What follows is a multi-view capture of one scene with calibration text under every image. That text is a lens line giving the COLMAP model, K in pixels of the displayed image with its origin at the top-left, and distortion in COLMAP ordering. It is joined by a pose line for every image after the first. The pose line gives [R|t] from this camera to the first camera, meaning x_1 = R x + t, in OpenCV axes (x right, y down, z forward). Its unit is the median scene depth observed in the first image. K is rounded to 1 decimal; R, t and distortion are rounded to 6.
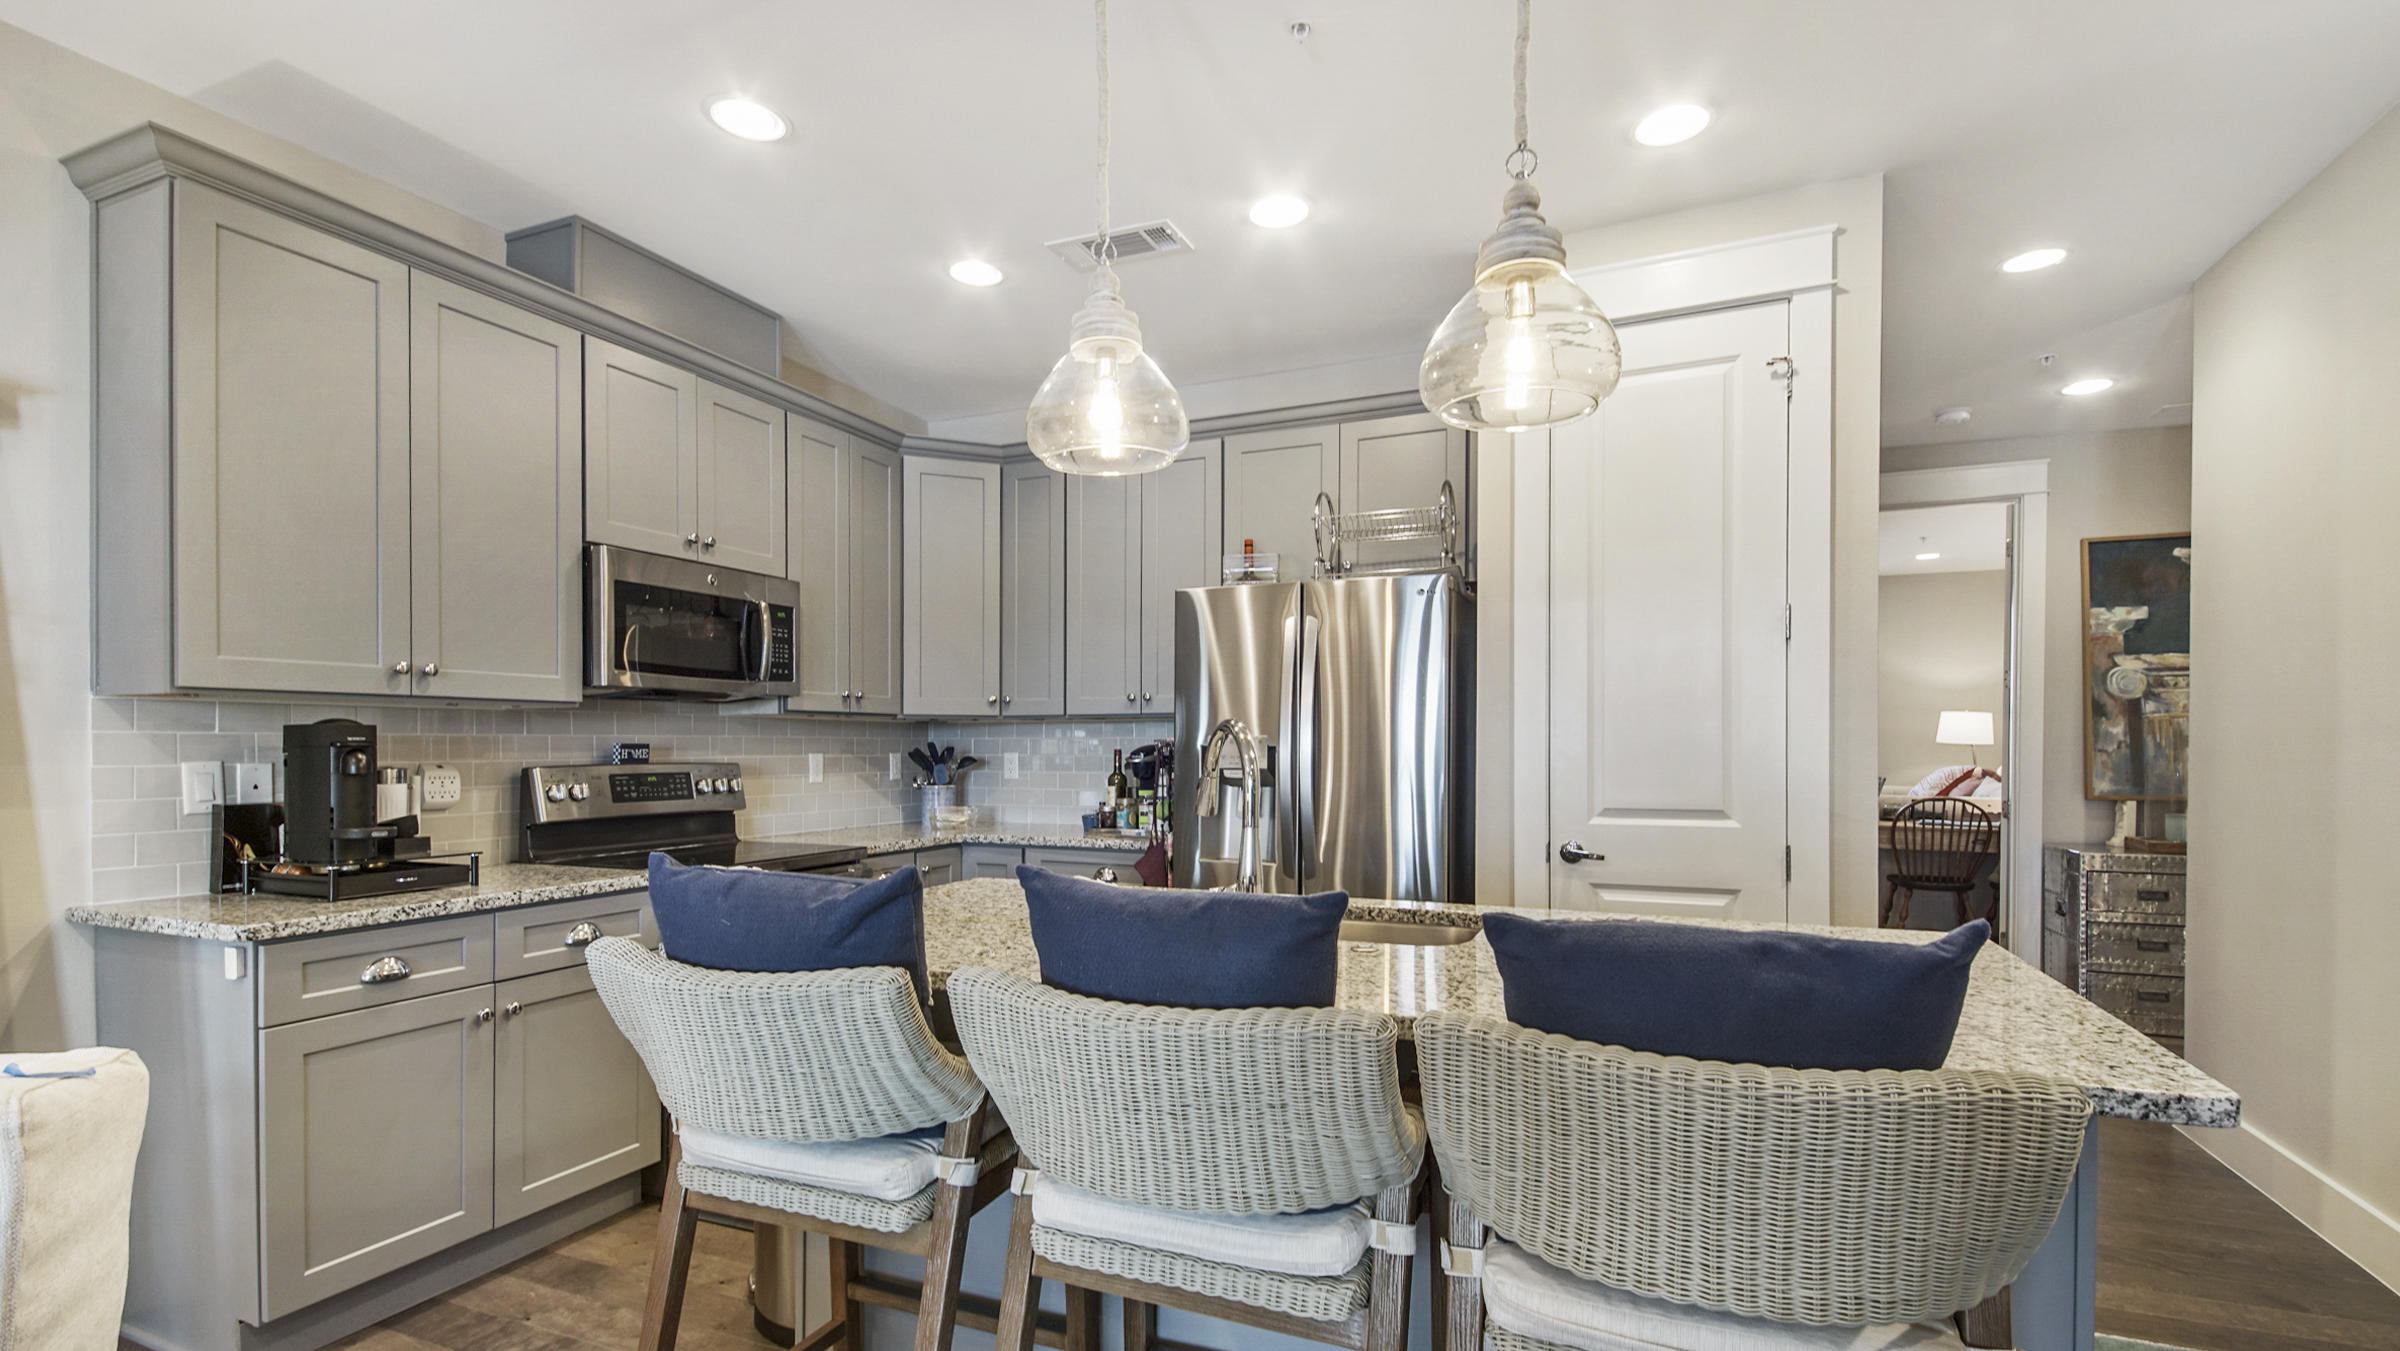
lens RADIAL K [[1080.1, 0, 1202.4], [0, 1080.1, 748.3], [0, 0, 1]] dist [0.032587, -0.018441]
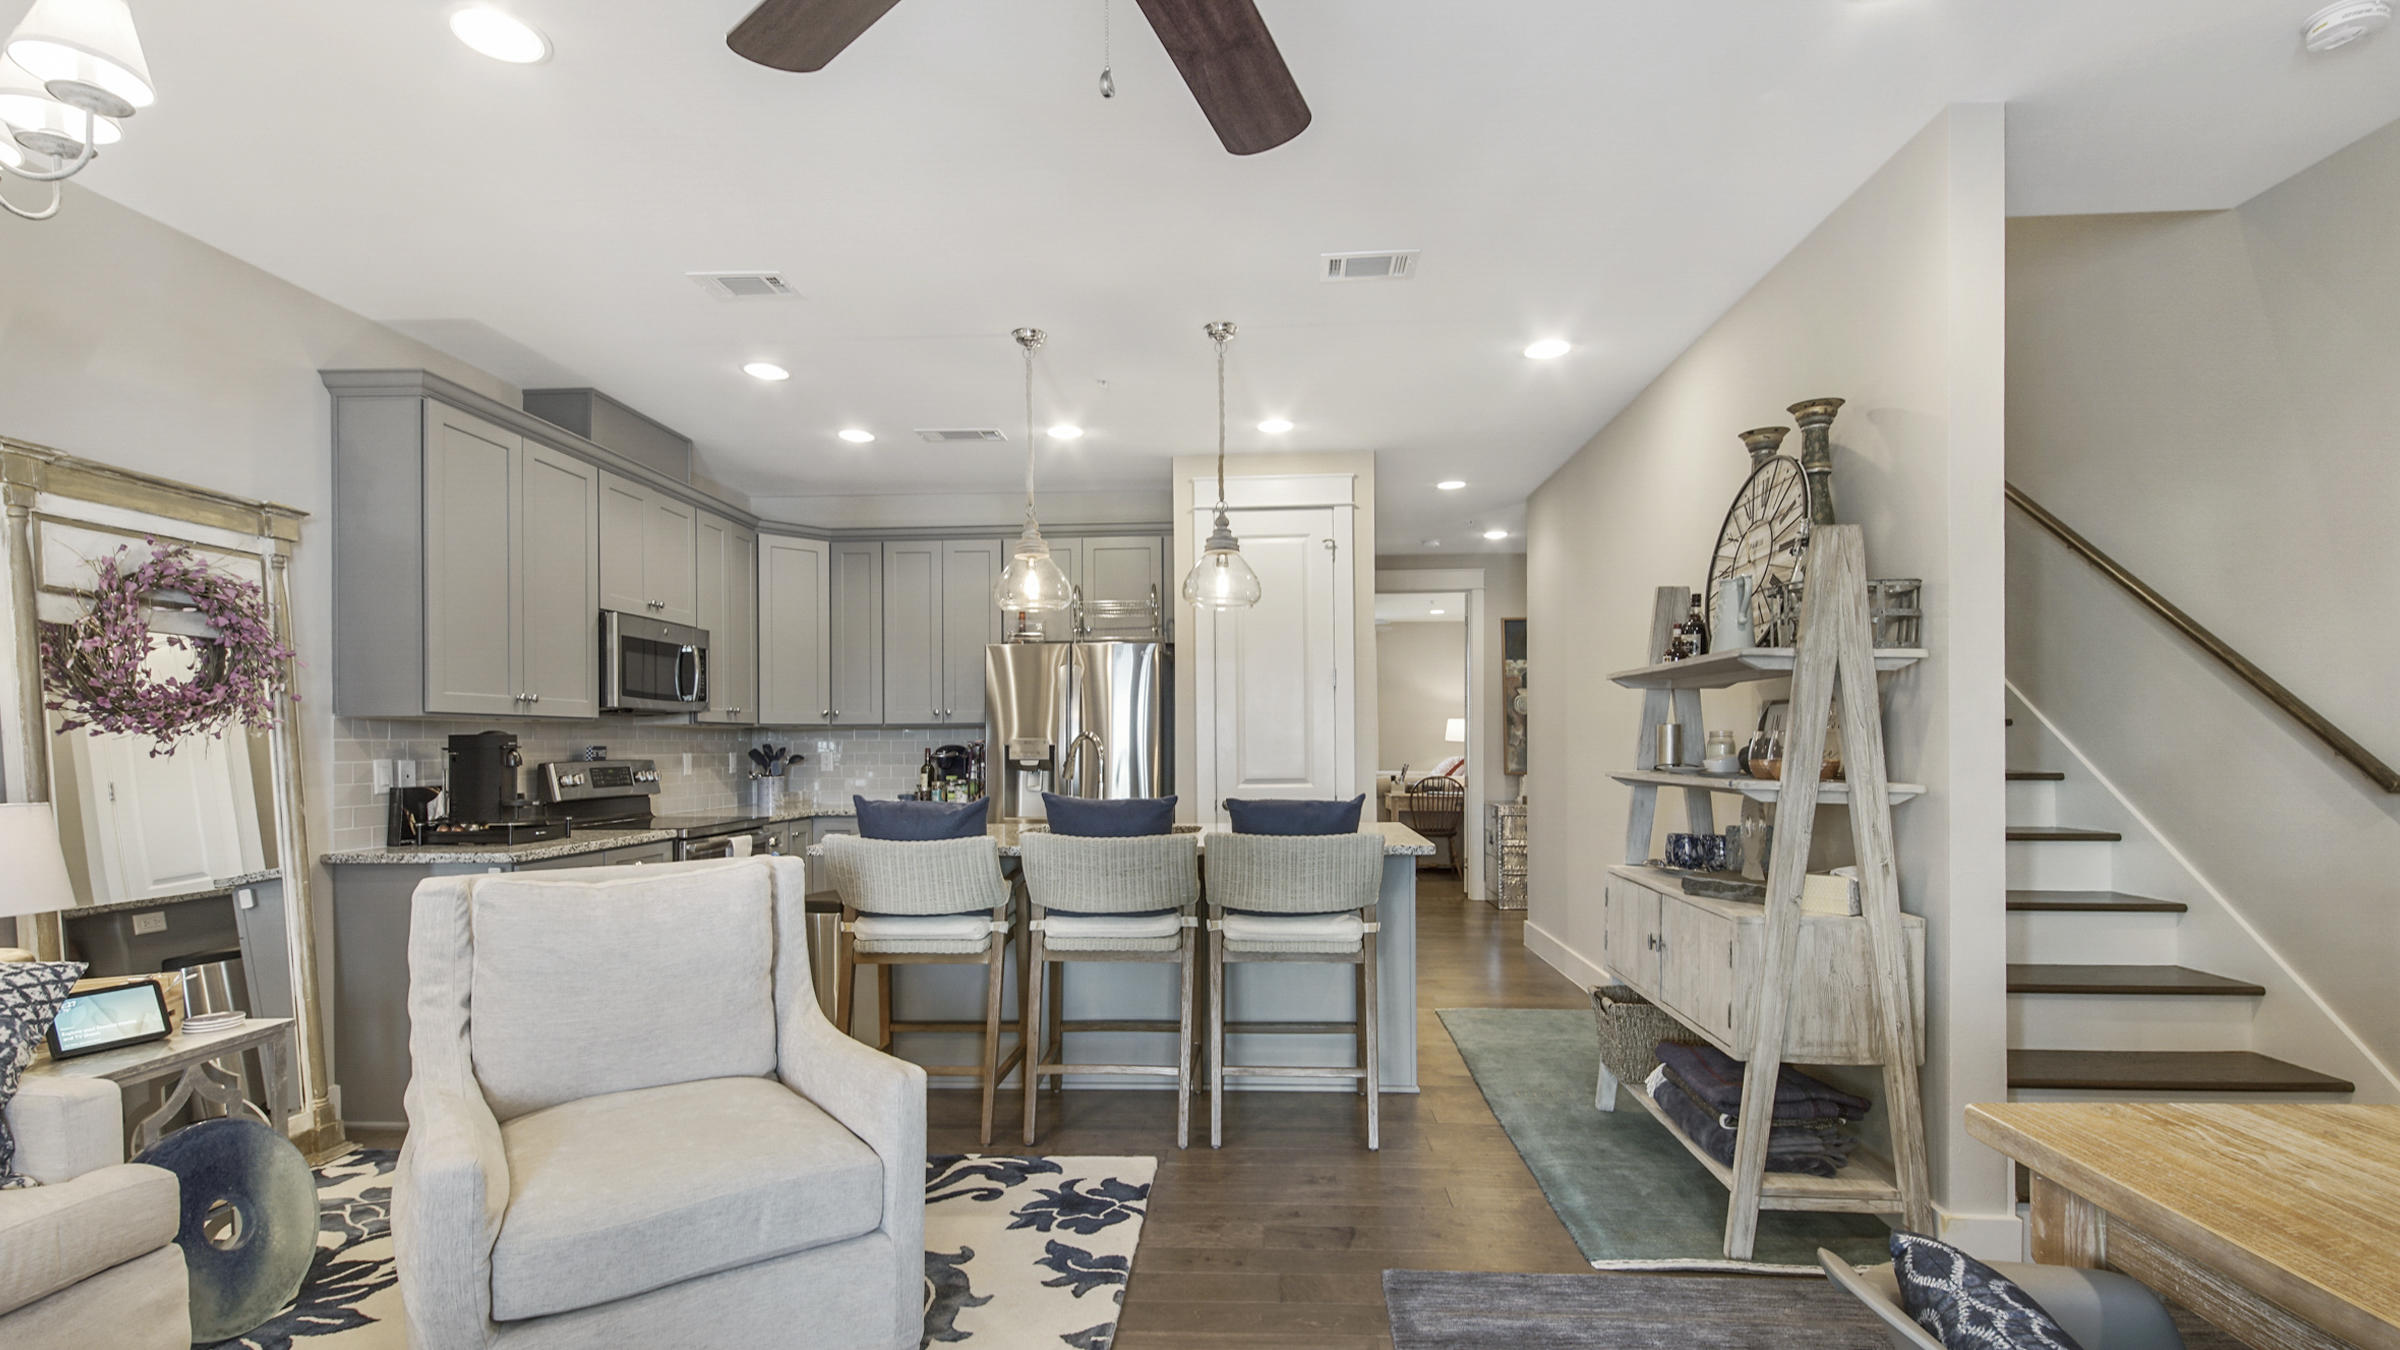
lens RADIAL K [[1080.1, 0, 1202.4], [0, 1080.1, 747.8], [0, 0, 1]] dist [0.032587, -0.018441]
pose [[0.942220, -0.006883, 0.334925, -0.278276], [0.007075, 0.999975, 0.000646, 0.002680], [-0.334921, 0.001761, 0.942245, -0.625344]]
